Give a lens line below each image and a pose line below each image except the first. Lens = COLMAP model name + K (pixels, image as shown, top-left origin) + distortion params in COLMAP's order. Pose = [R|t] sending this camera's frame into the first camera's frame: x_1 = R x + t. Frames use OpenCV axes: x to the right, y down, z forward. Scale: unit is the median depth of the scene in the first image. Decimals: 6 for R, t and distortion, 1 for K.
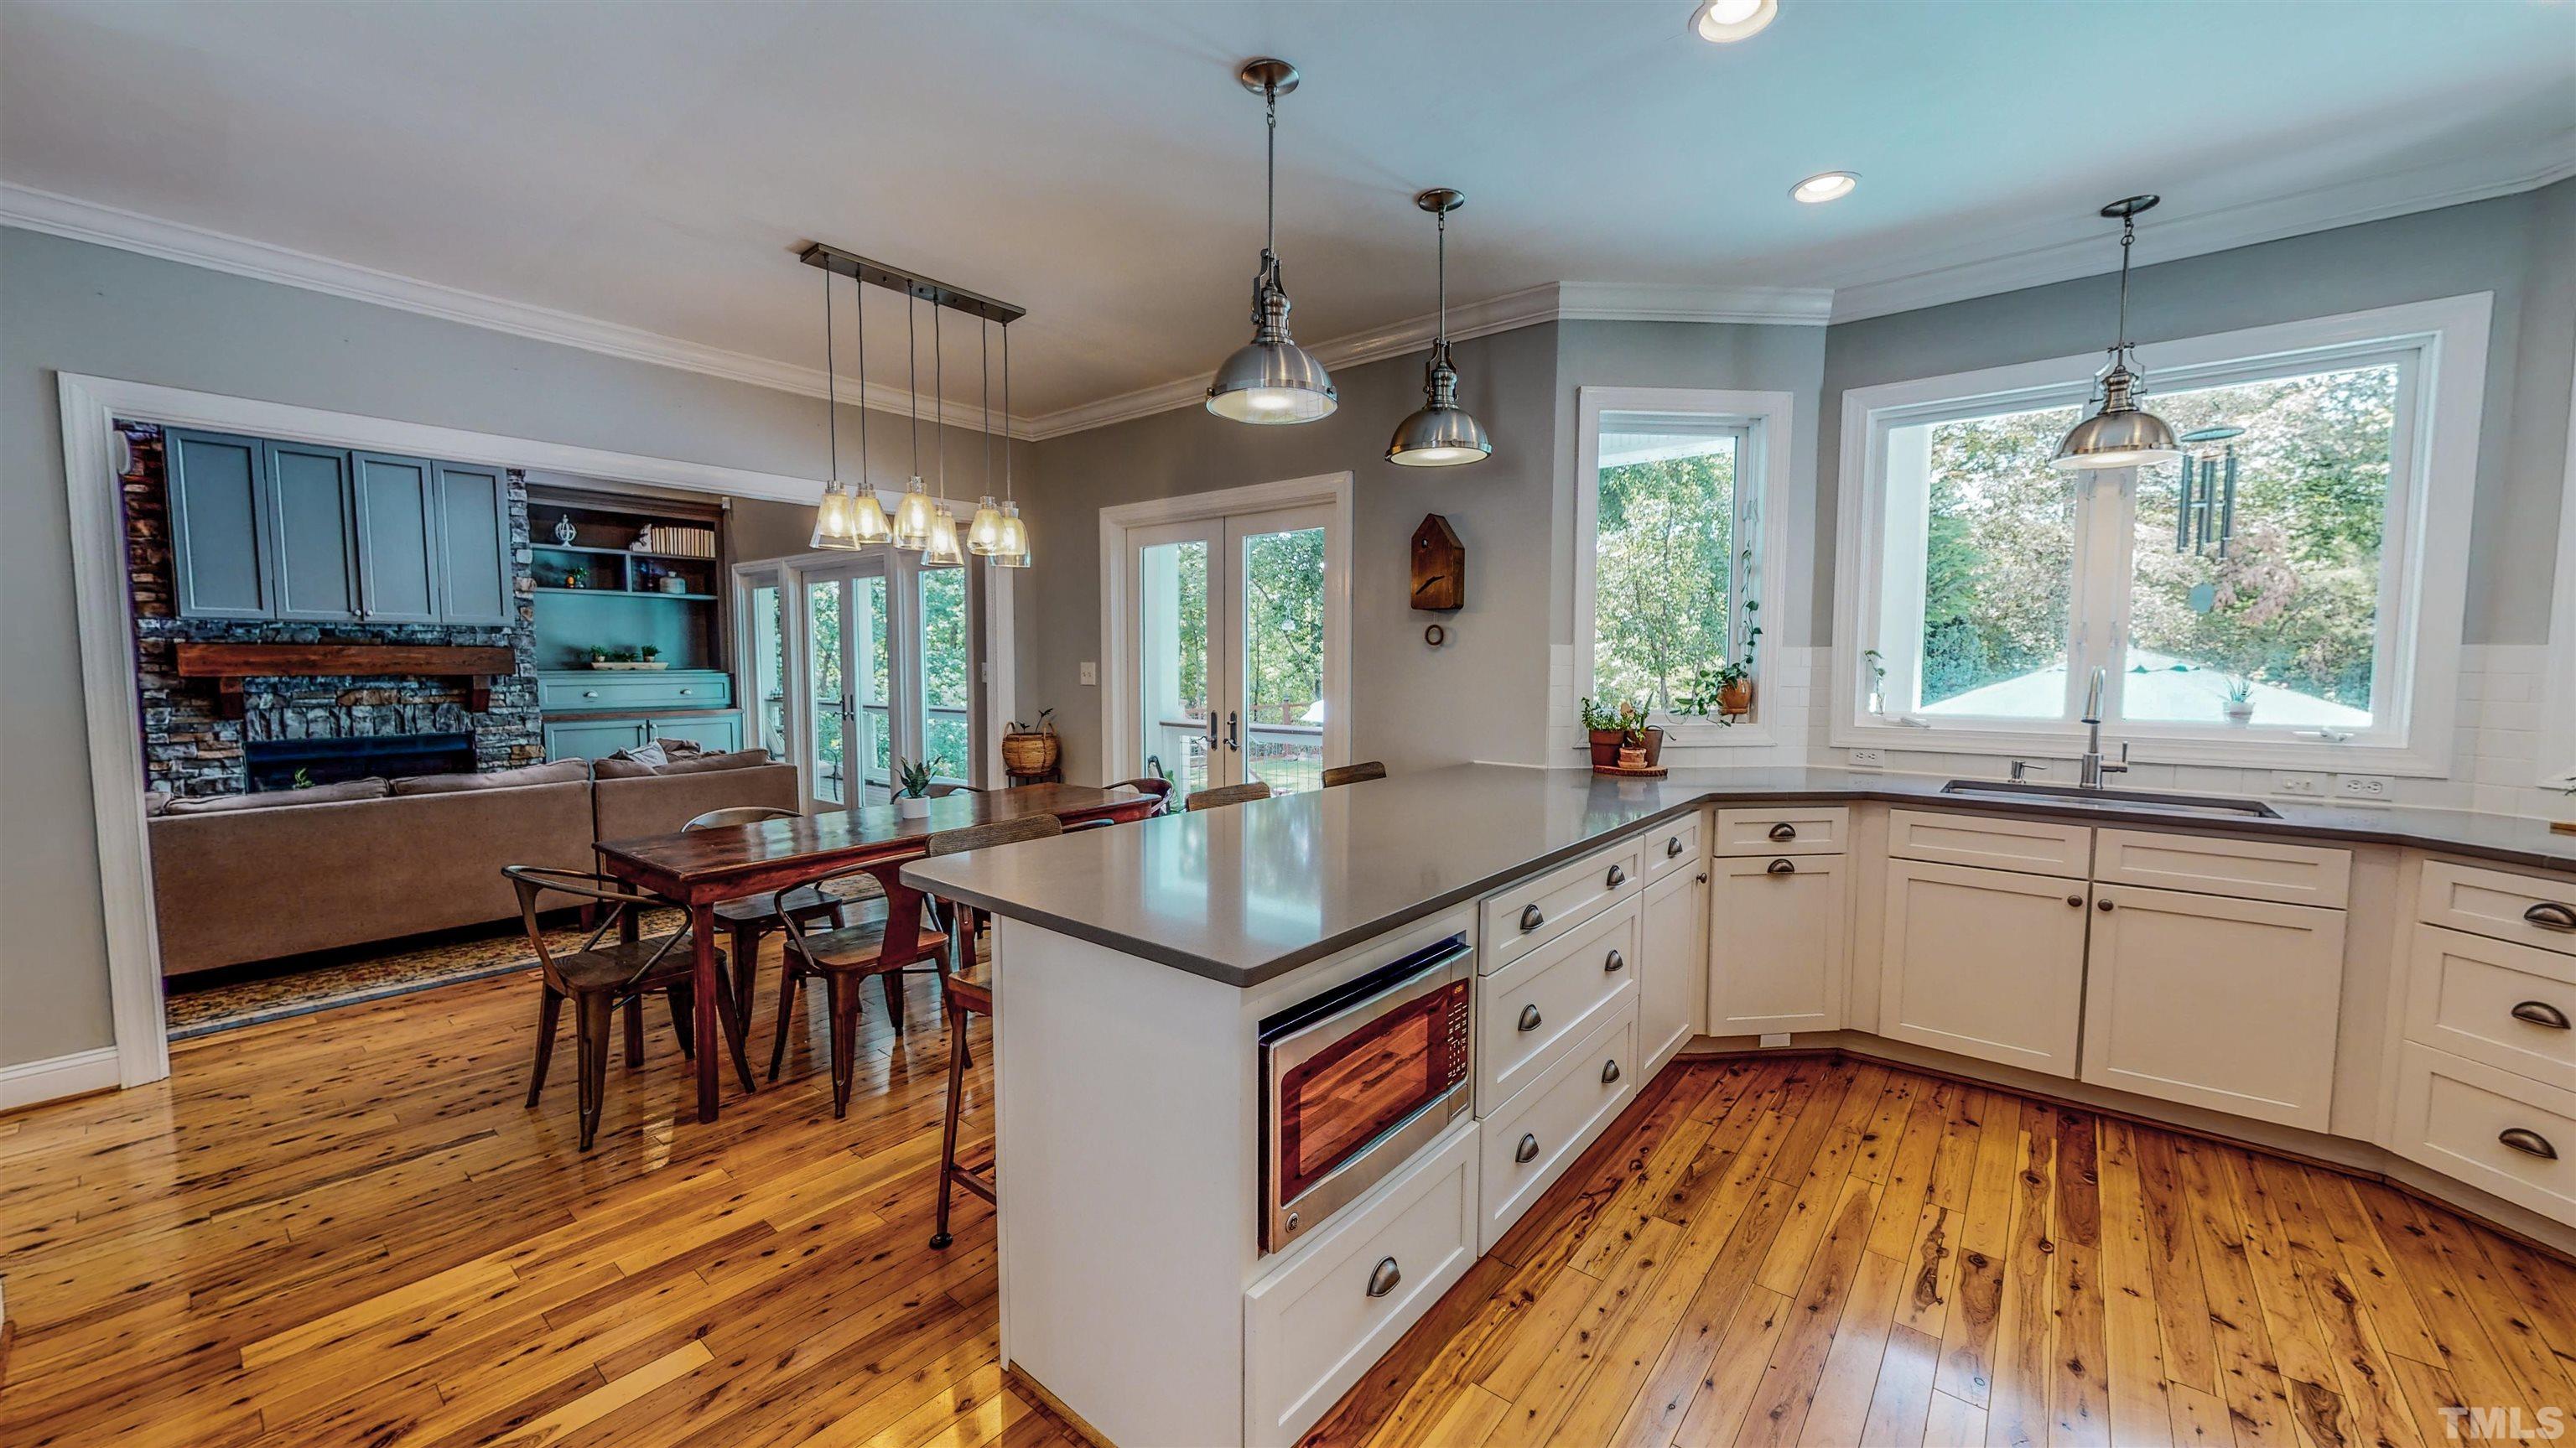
lens RADIAL K [[946.4, 0, 1285.0], [0, 946.4, 732.4], [0, 0, 1]] dist [-0.000162, -0.000190]
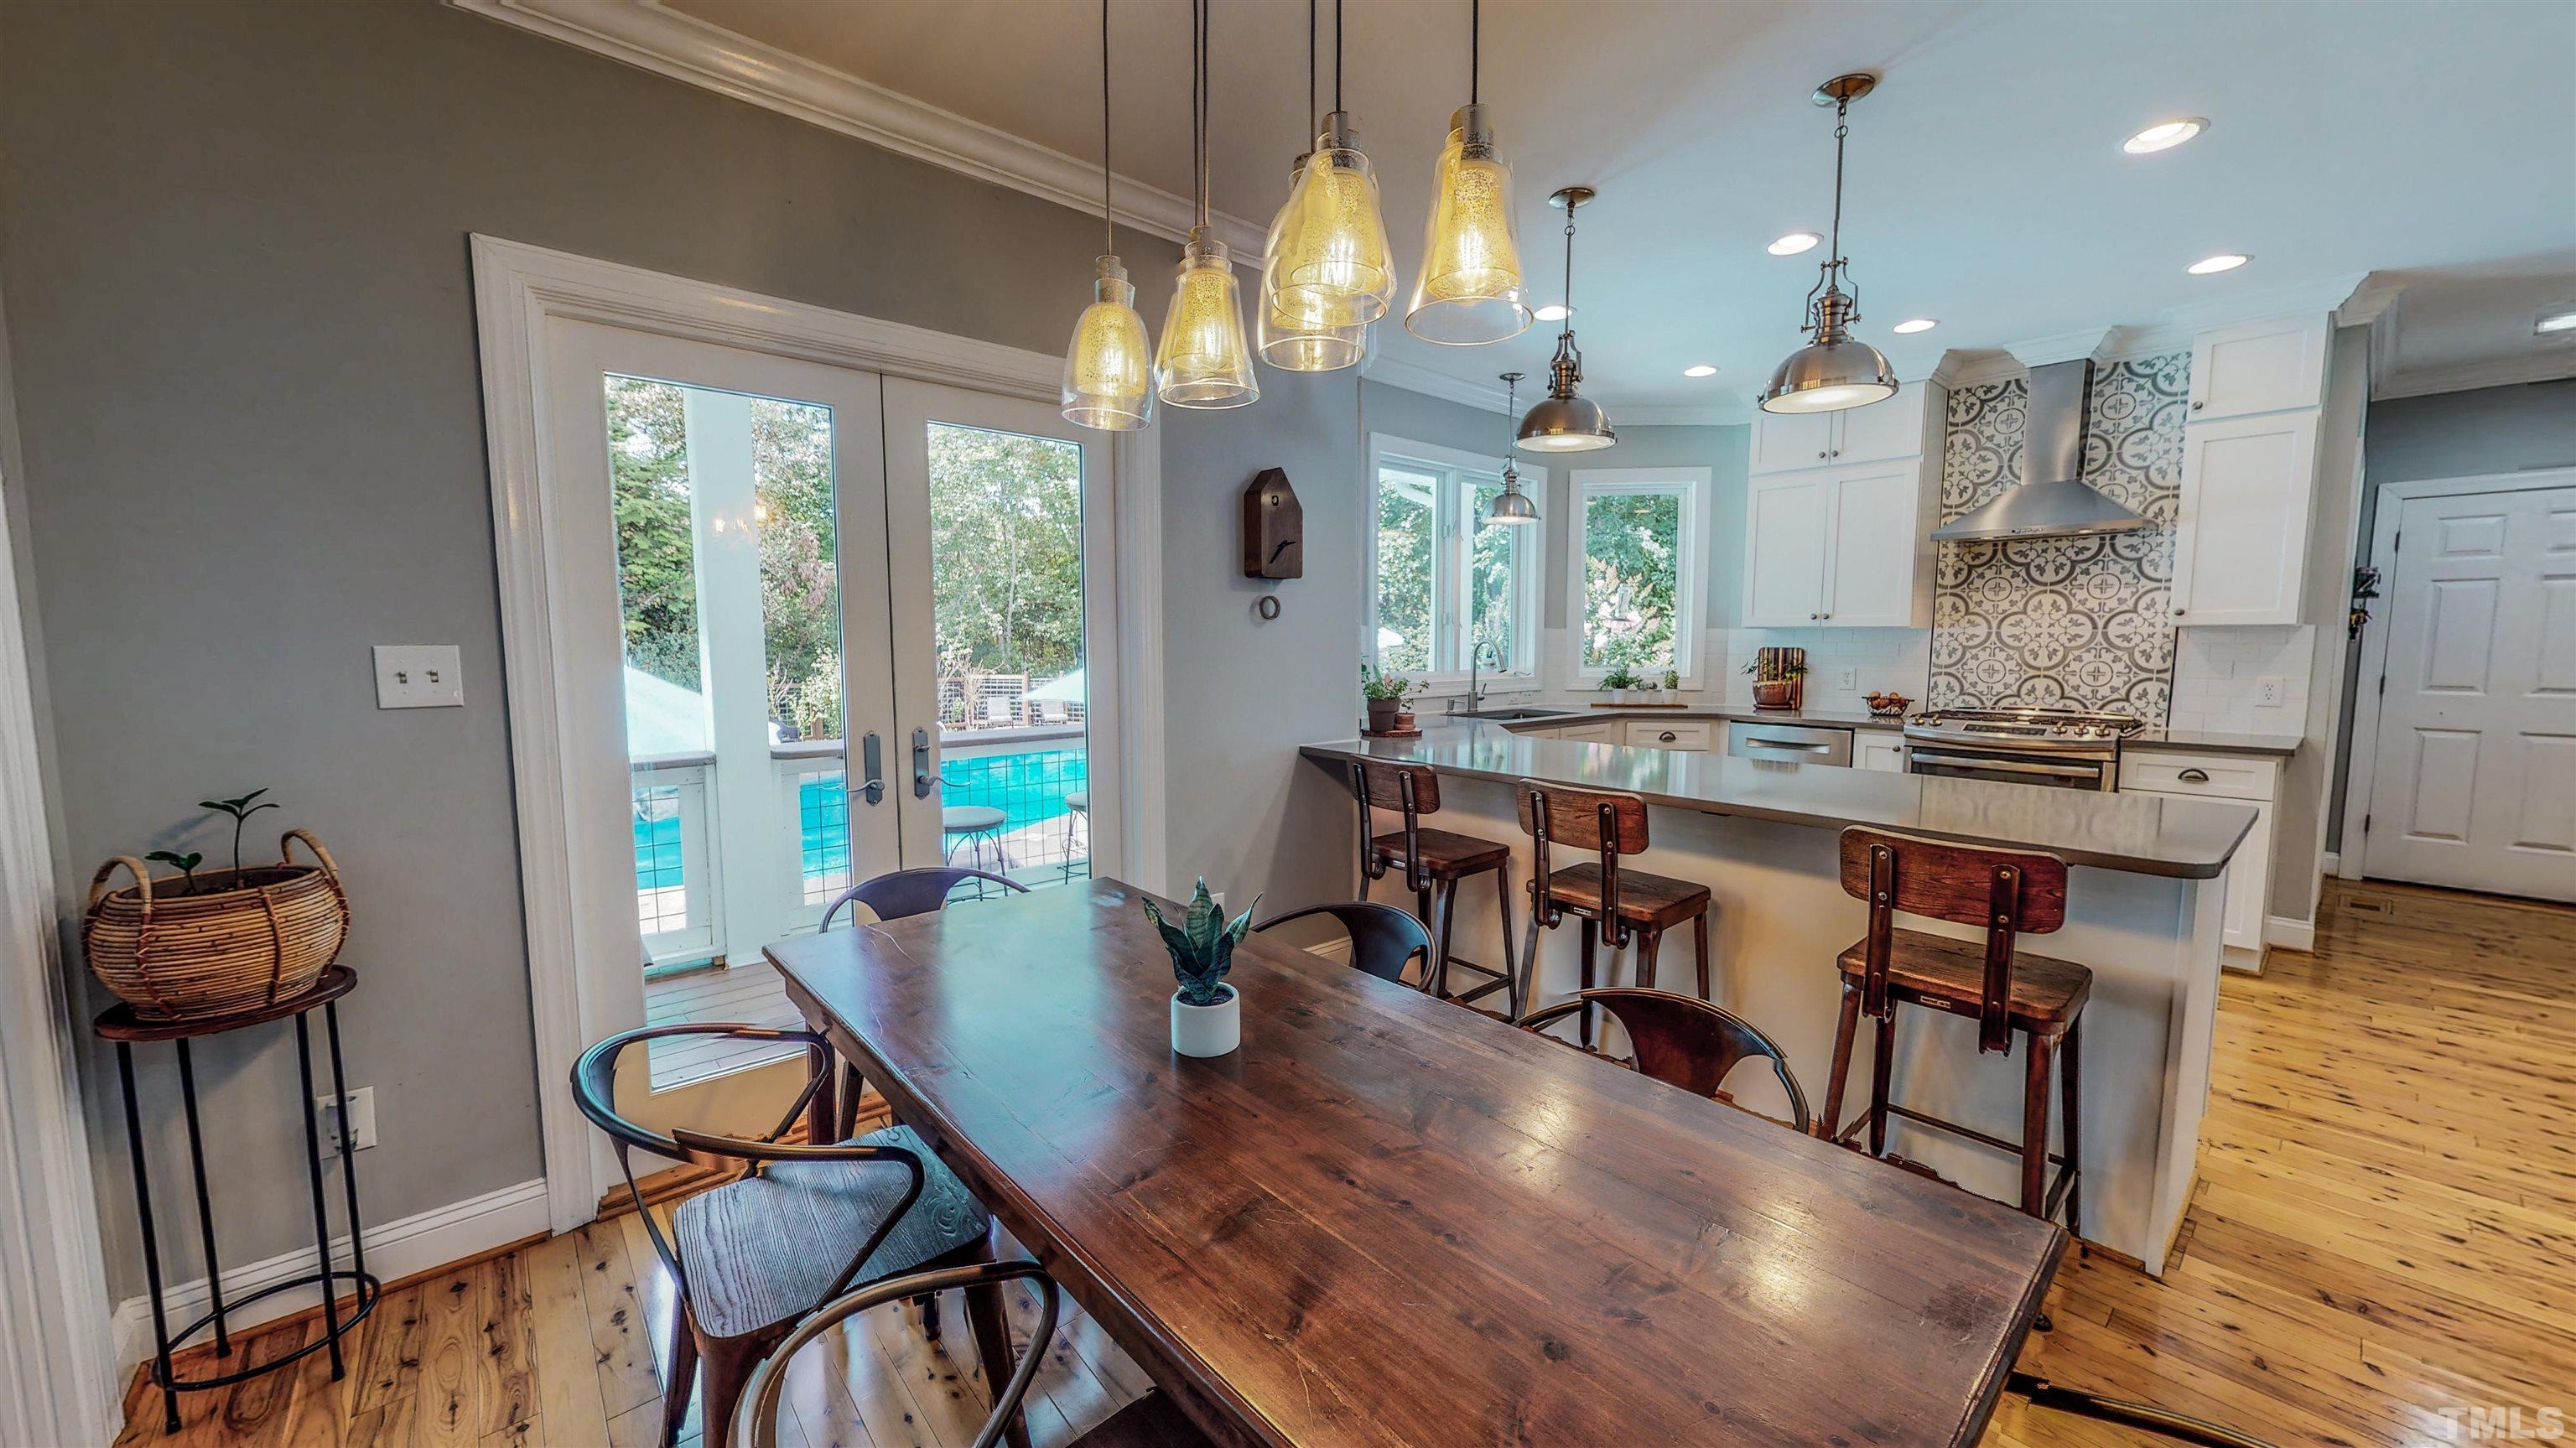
lens RADIAL K [[946.4, 0, 1295.9], [0, 946.4, 724.6], [0, 0, 1]] dist [-0.000162, -0.000190]
pose [[0.164000, -0.092328, 0.982130, -0.764869], [0.076710, 0.993789, 0.080615, -0.069248], [-0.983473, 0.062118, 0.170064, 0.906818]]
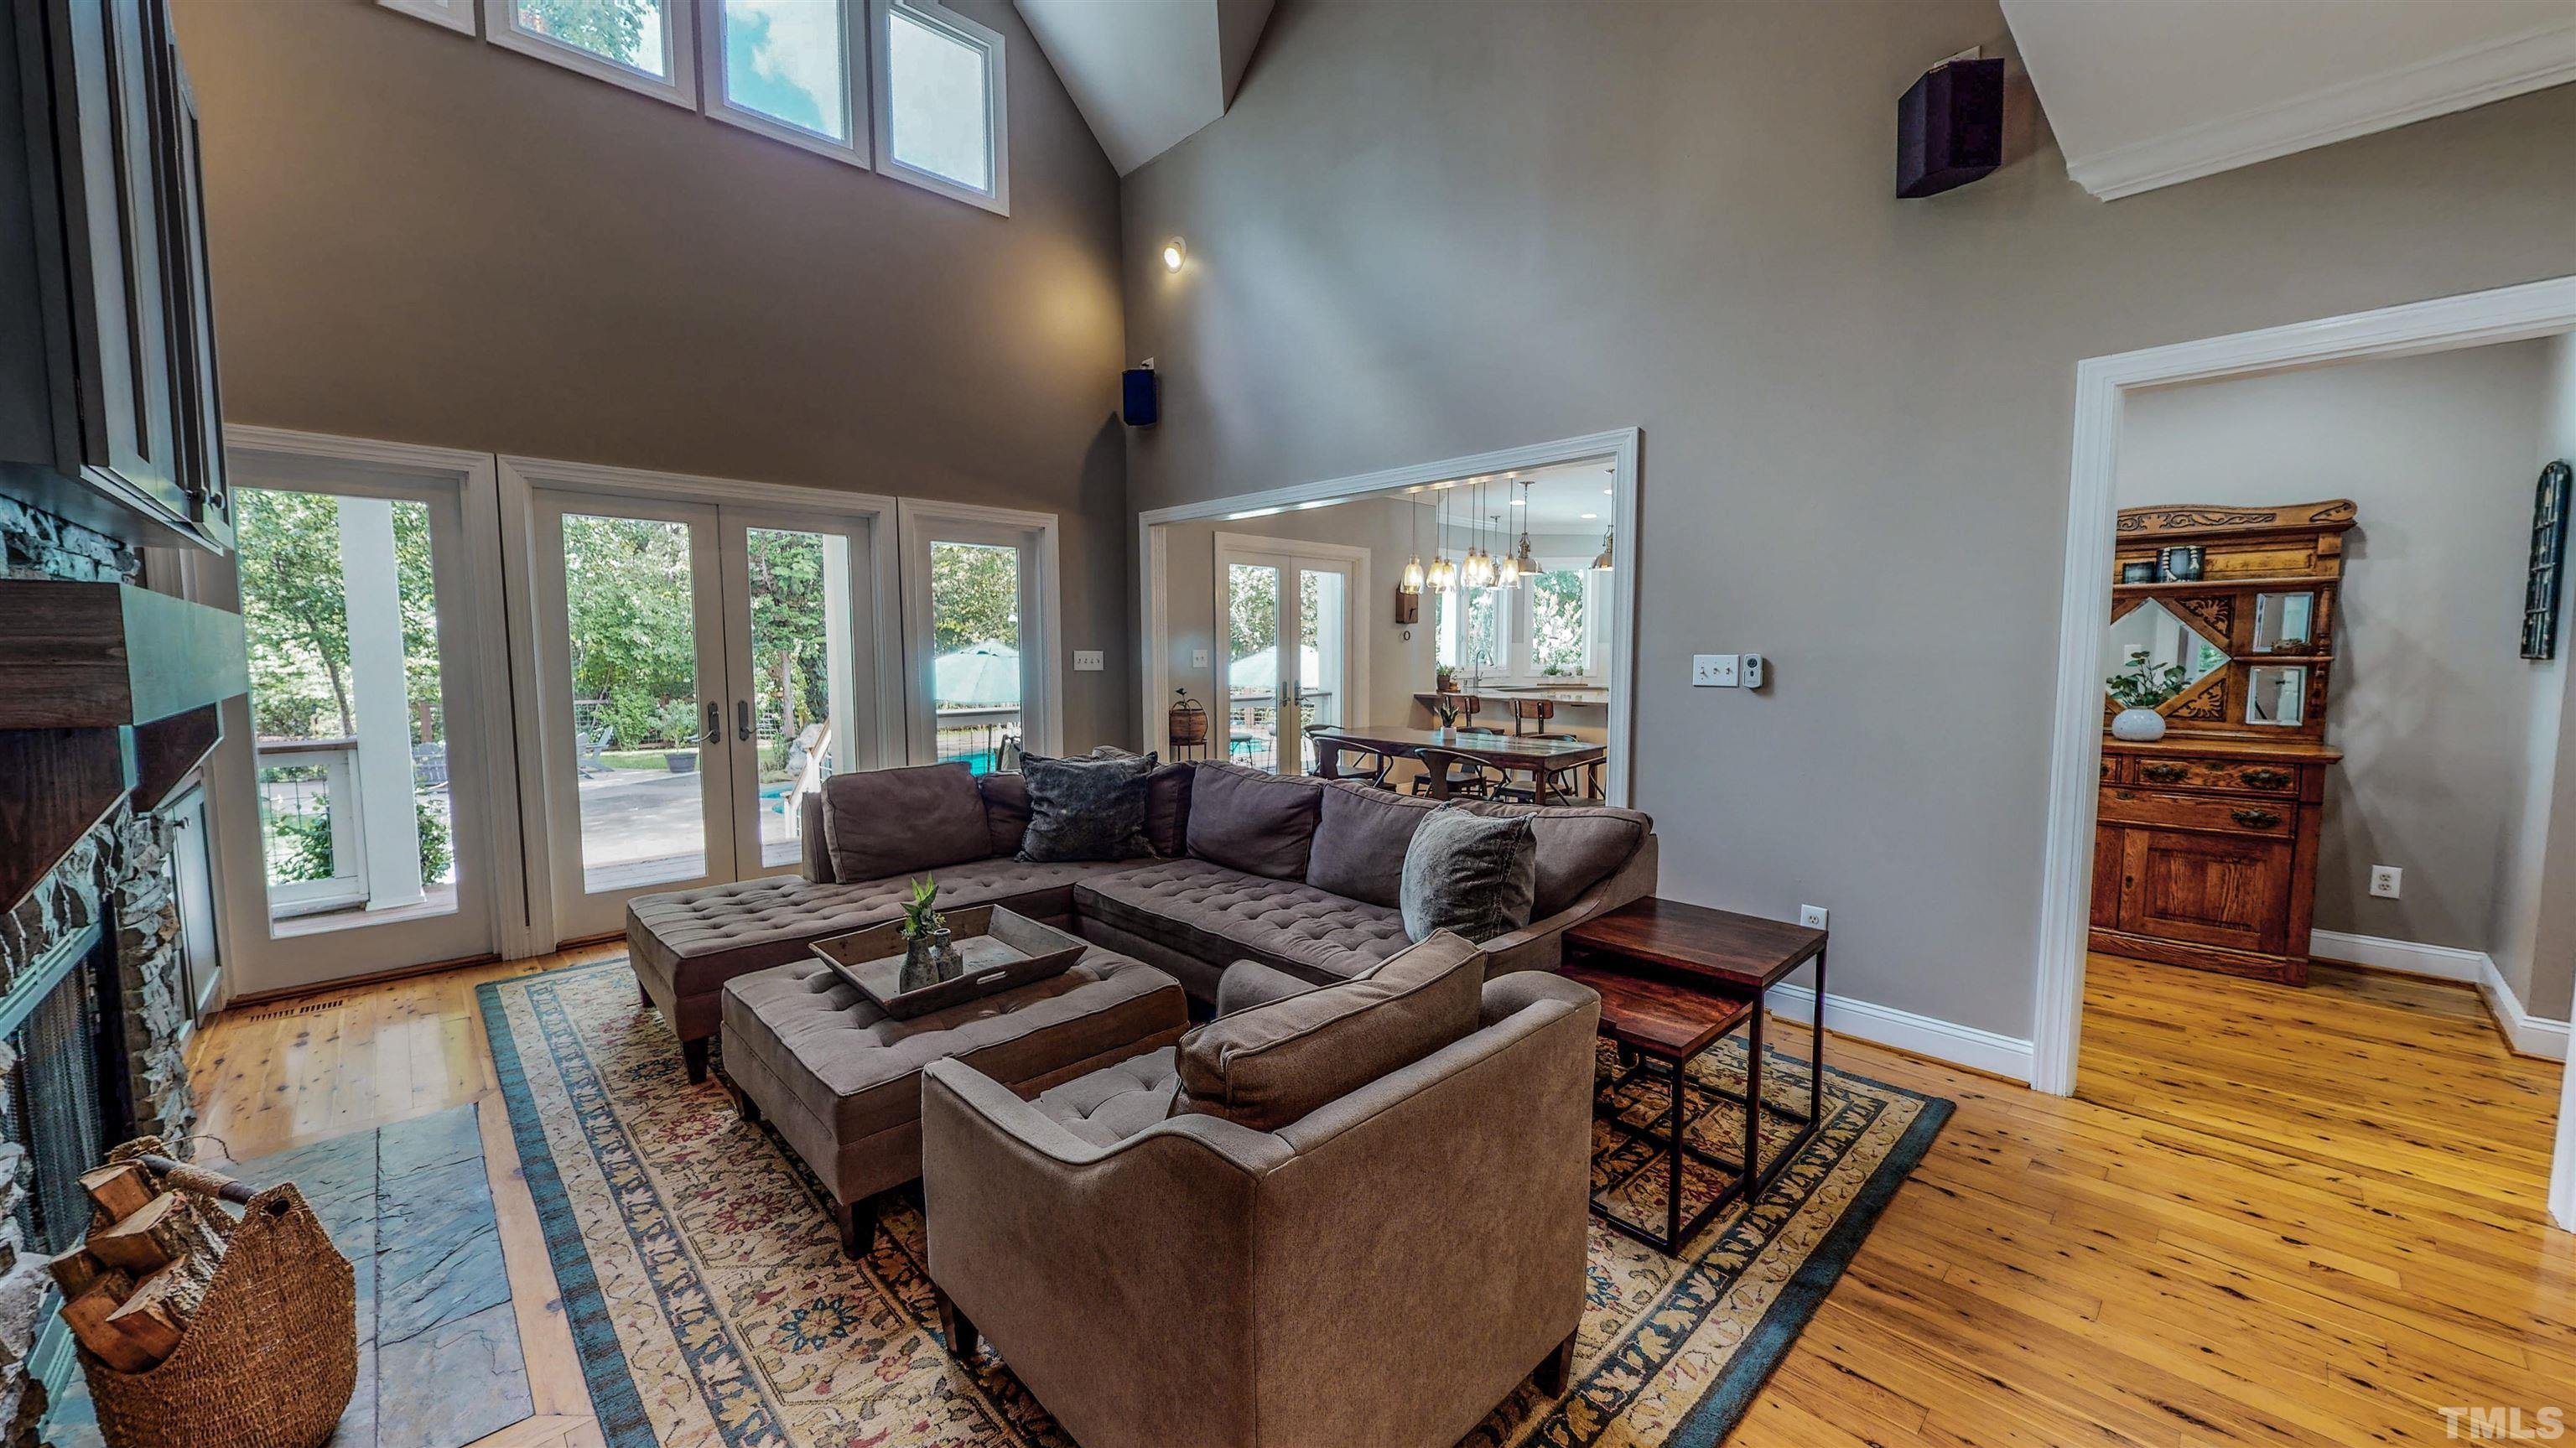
lens RADIAL K [[946.4, 0, 1290.6], [0, 946.4, 728.9], [0, 0, 1]] dist [-0.000162, -0.000190]
pose [[0.119952, -0.085510, 0.989090, -2.171804], [0.076037, 0.994149, 0.076726, -0.084180], [-0.989864, 0.066004, 0.125752, 1.089956]]
